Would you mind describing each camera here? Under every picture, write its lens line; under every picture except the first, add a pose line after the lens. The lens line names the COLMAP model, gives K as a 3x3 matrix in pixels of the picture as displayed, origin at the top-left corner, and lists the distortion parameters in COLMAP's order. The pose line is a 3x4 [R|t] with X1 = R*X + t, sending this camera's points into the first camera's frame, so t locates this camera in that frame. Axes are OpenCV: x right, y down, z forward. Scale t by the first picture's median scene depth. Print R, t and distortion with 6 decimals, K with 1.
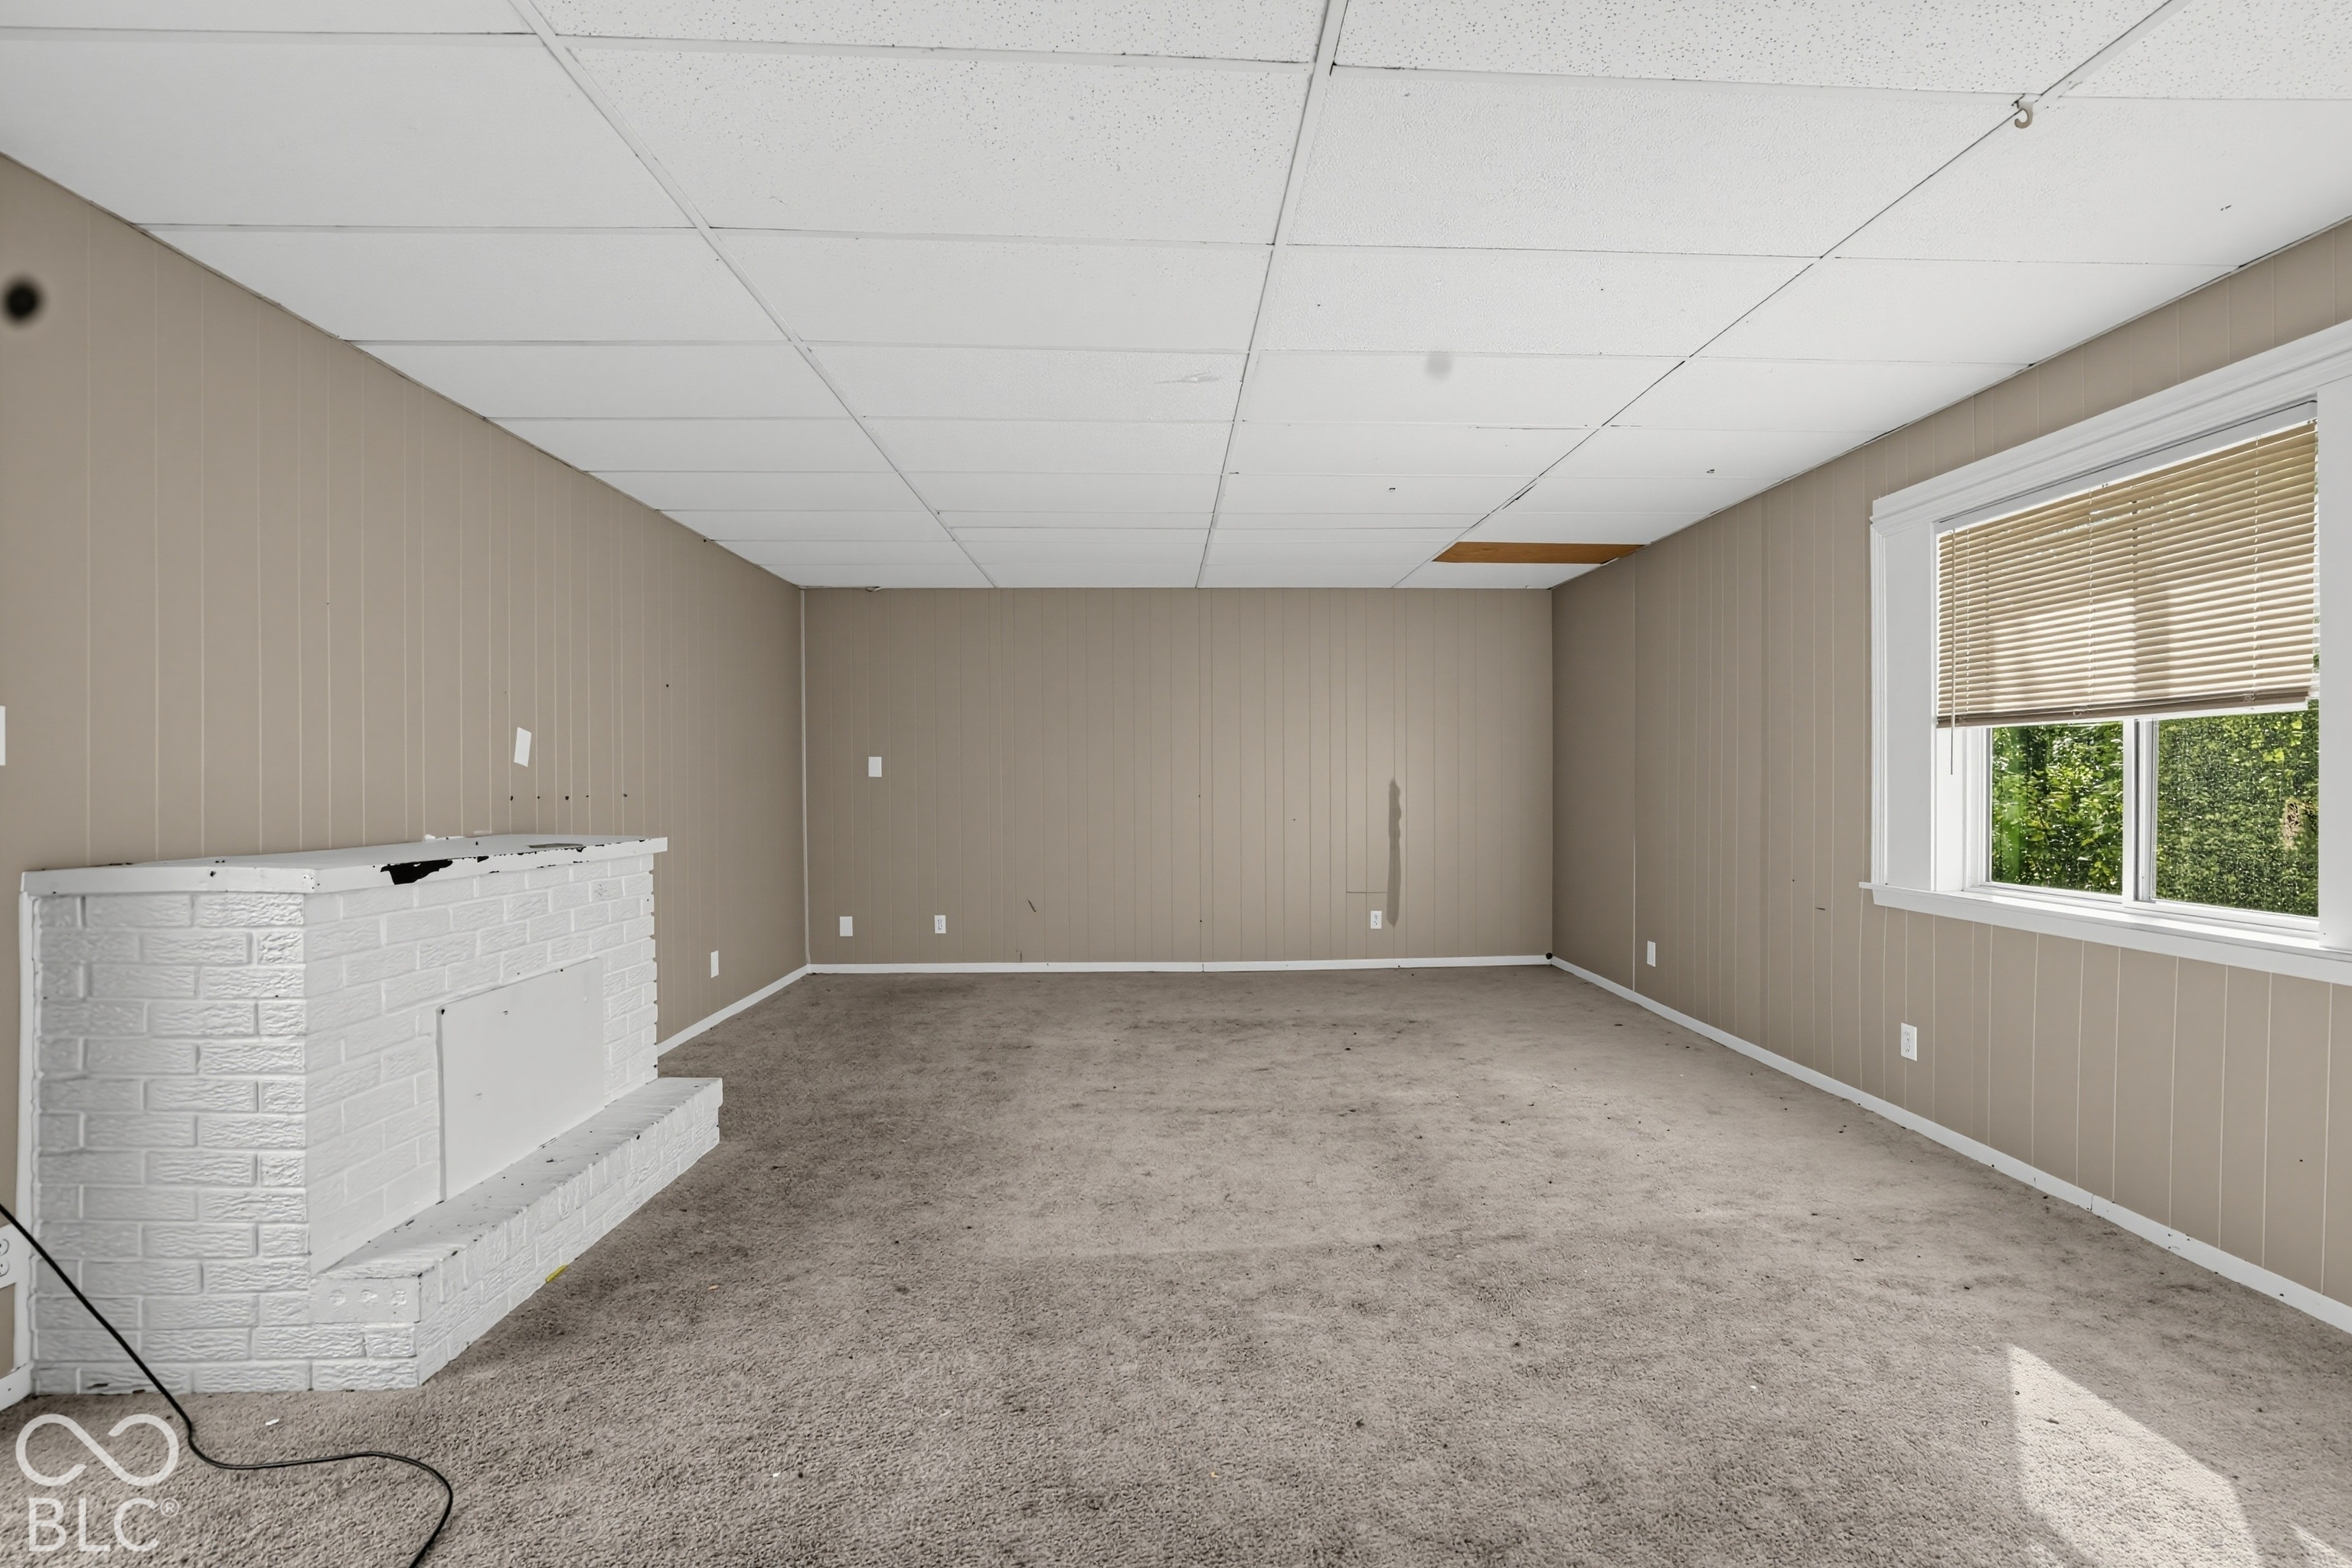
lens RADIAL K [[1108.3, 0, 1197.9], [0, 1108.3, 775.5], [0, 0, 1]] dist [-0.052842, 0.018706]
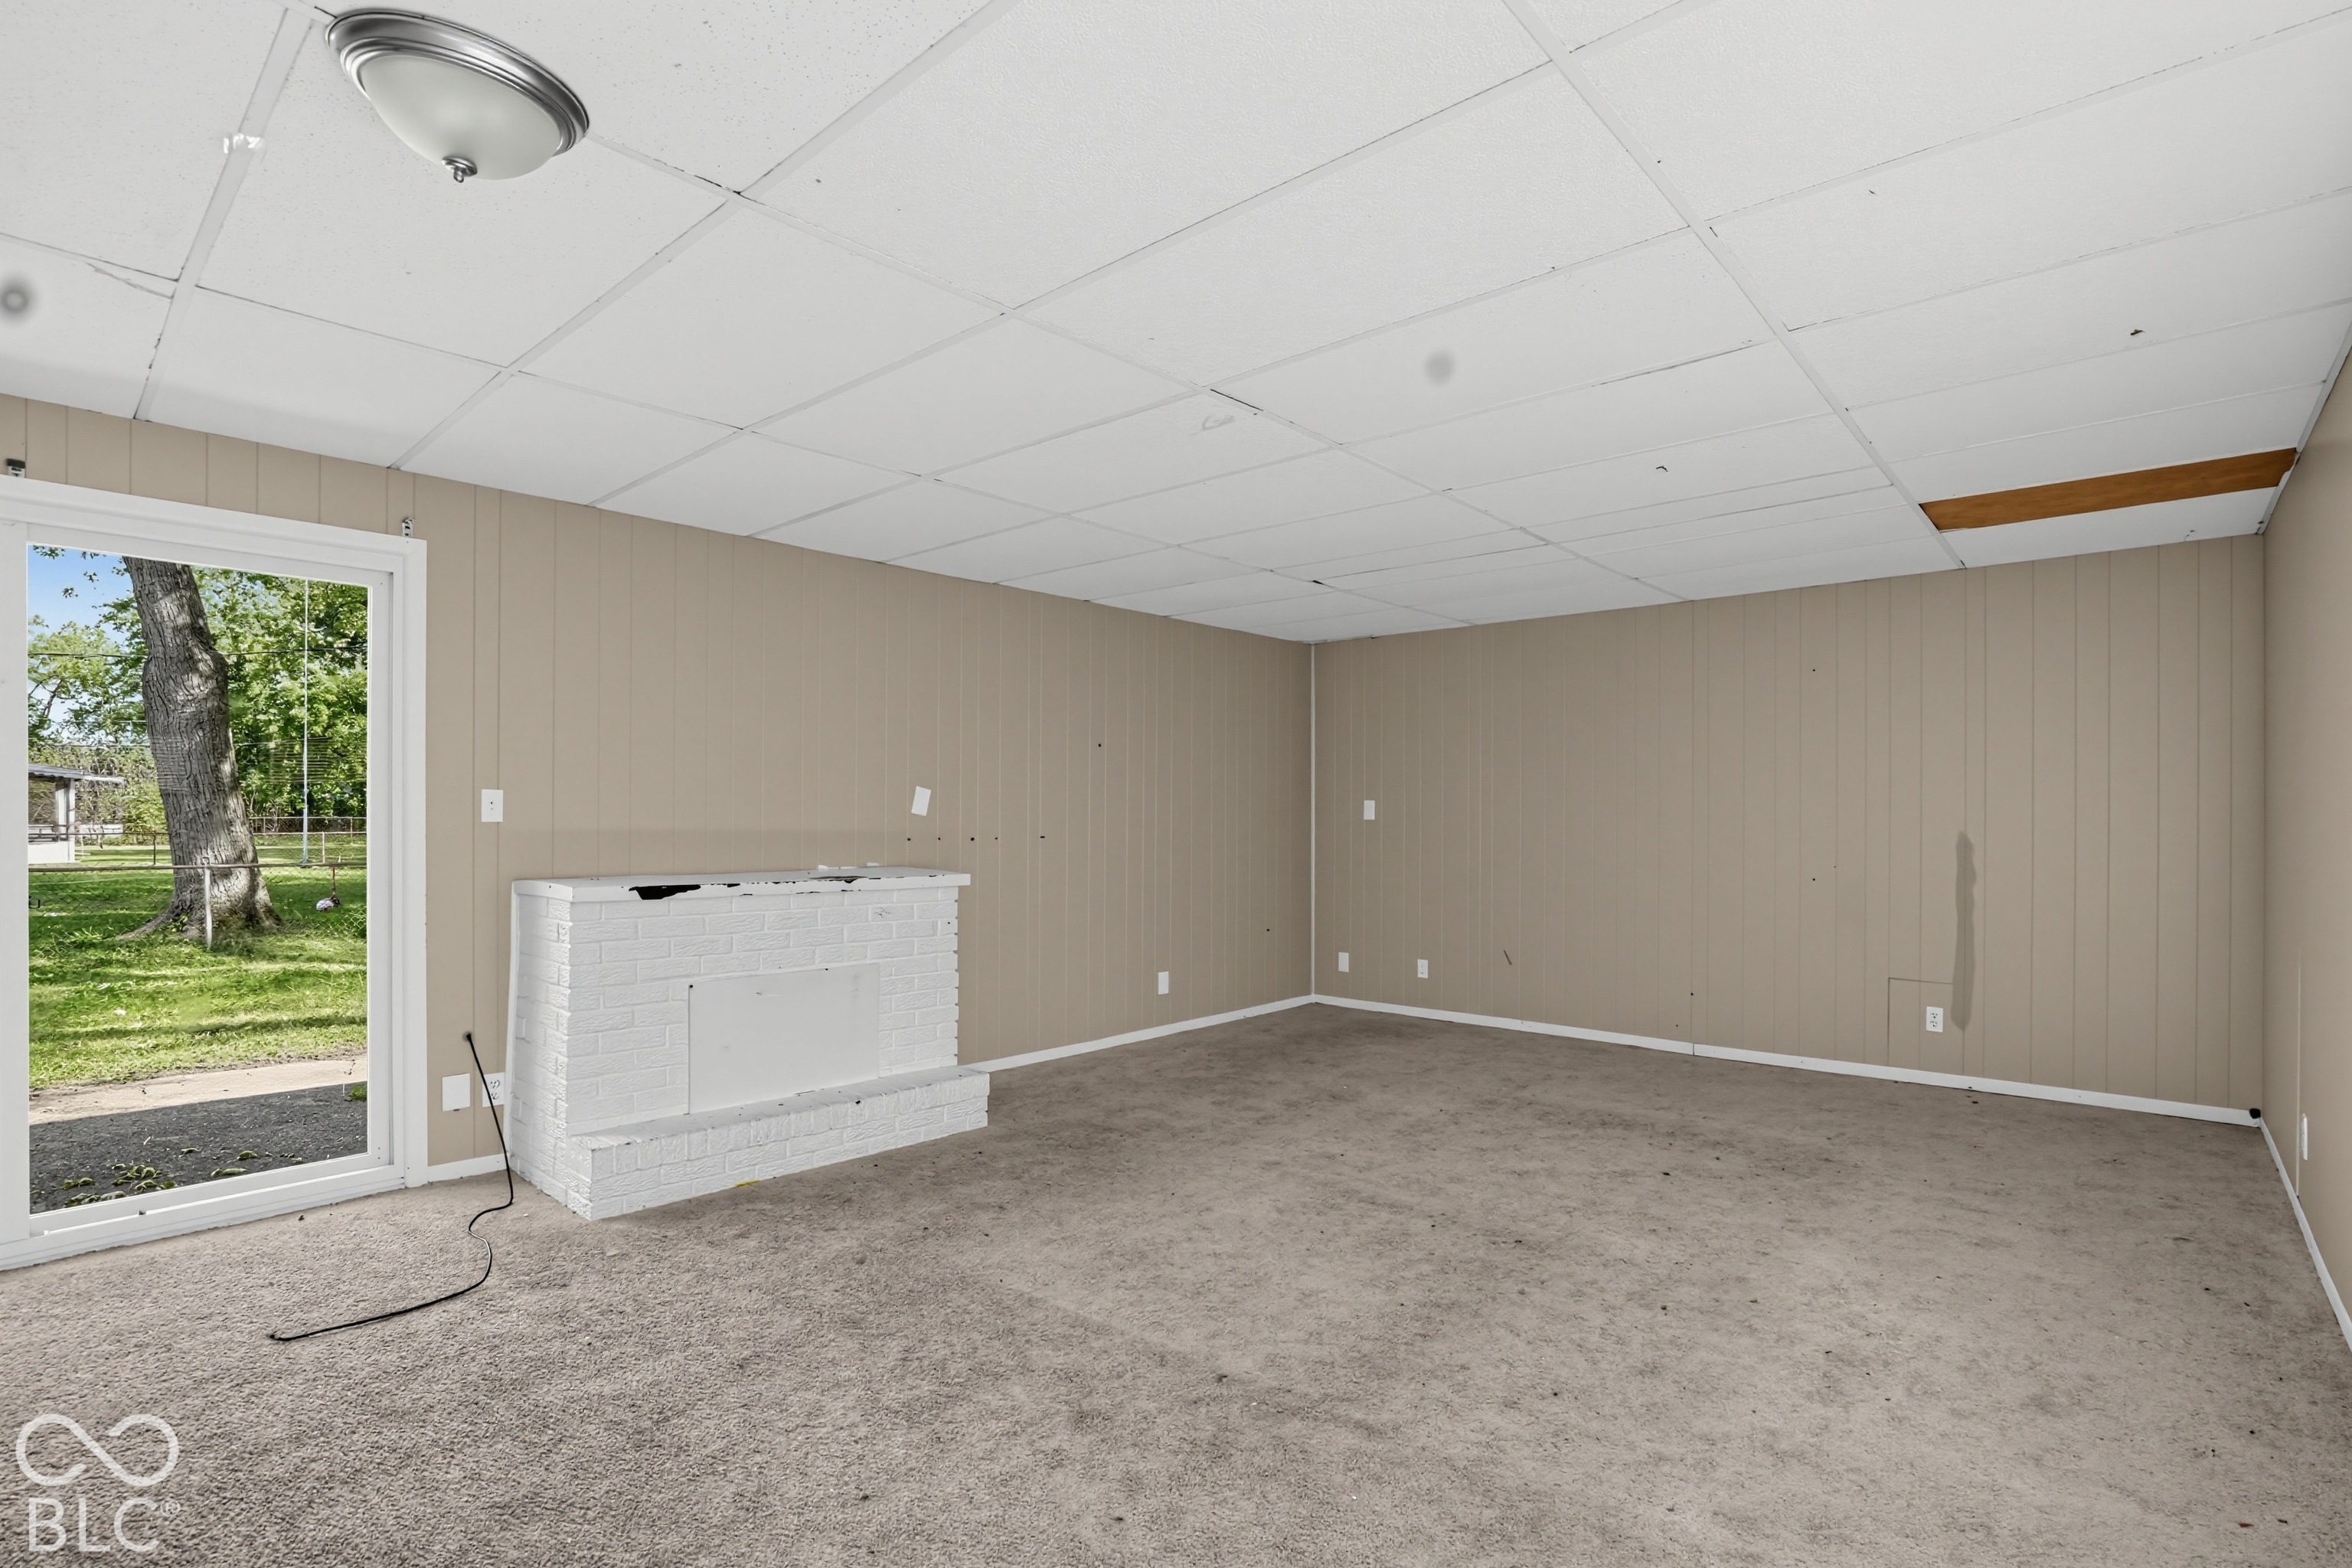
lens RADIAL K [[1108.3, 0, 1197.9], [0, 1108.3, 775.5], [0, 0, 1]] dist [-0.052842, 0.018706]
pose [[0.719755, -0.019424, -0.693956, 0.594710], [0.000170, 0.999613, -0.027802, -0.021546], [0.694228, 0.019892, 0.719480, 0.268890]]
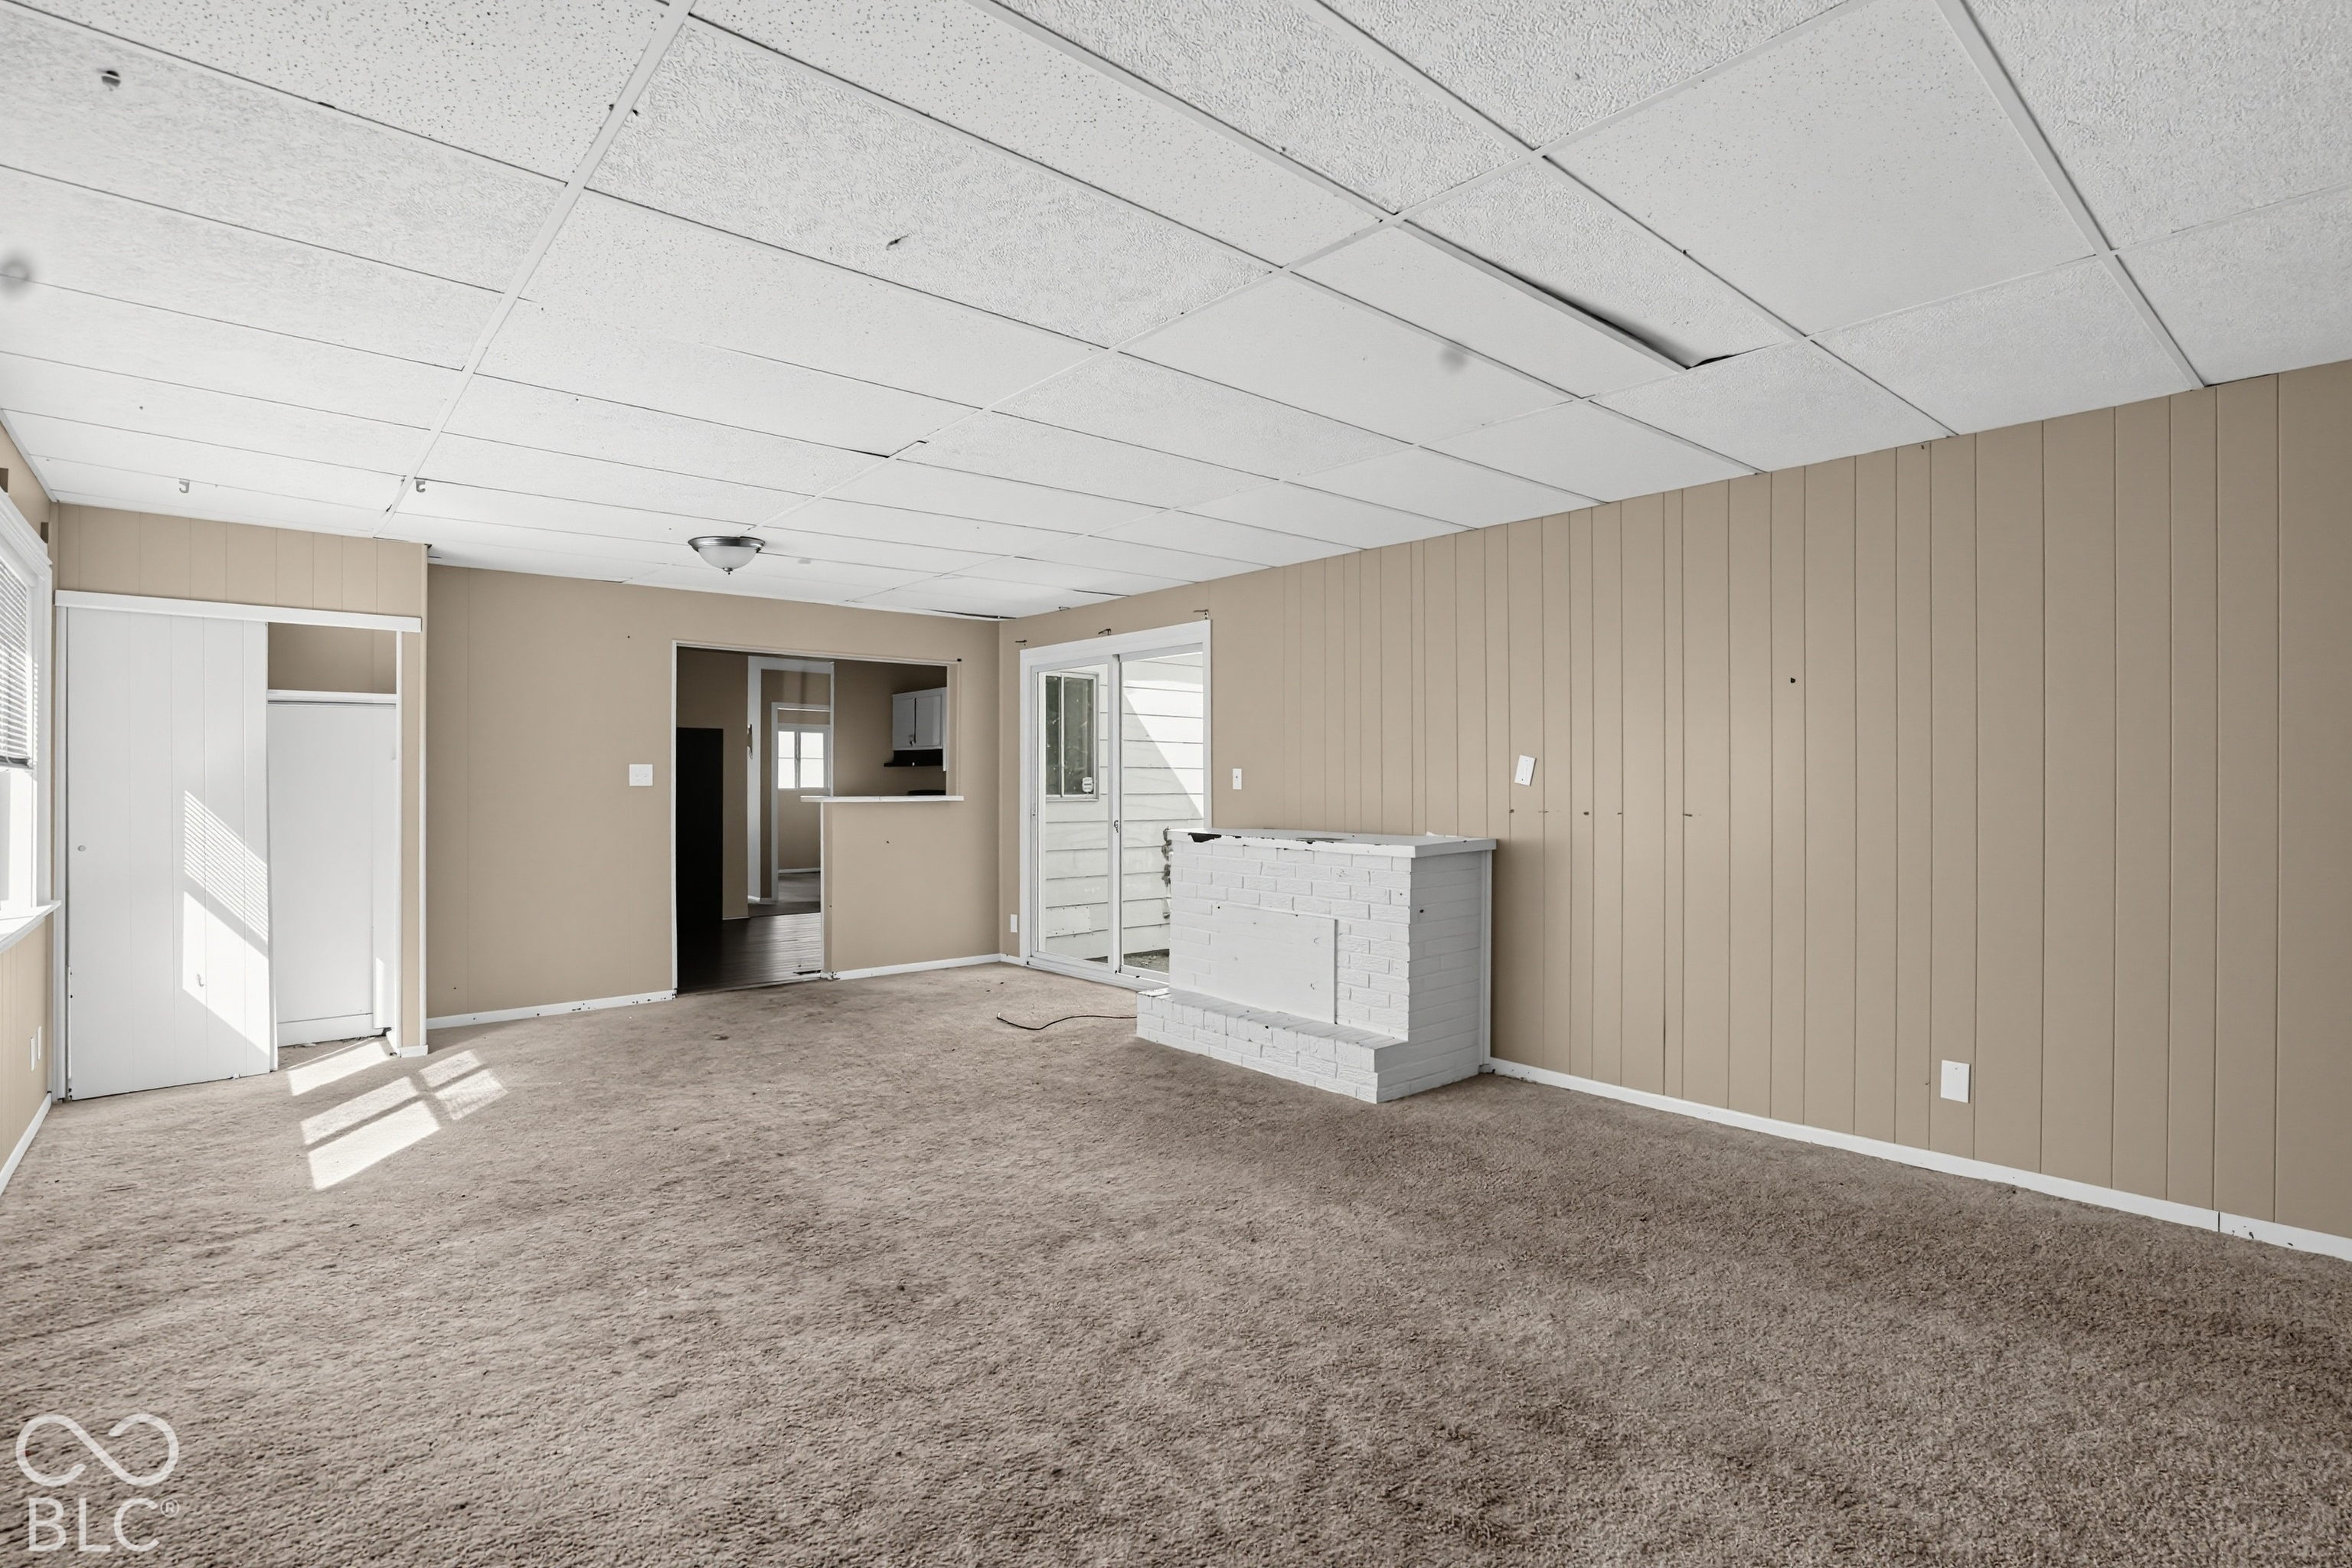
lens RADIAL K [[1122.6, 0, 1193.9], [0, 1122.6, 800.3], [0, 0, 1]] dist [-0.050401, 0.021729]
pose [[-0.777807, 0.010726, -0.628411, 0.476103], [0.005726, 0.999934, 0.009979, -0.006874], [0.628477, 0.004164, -0.777817, 1.820617]]
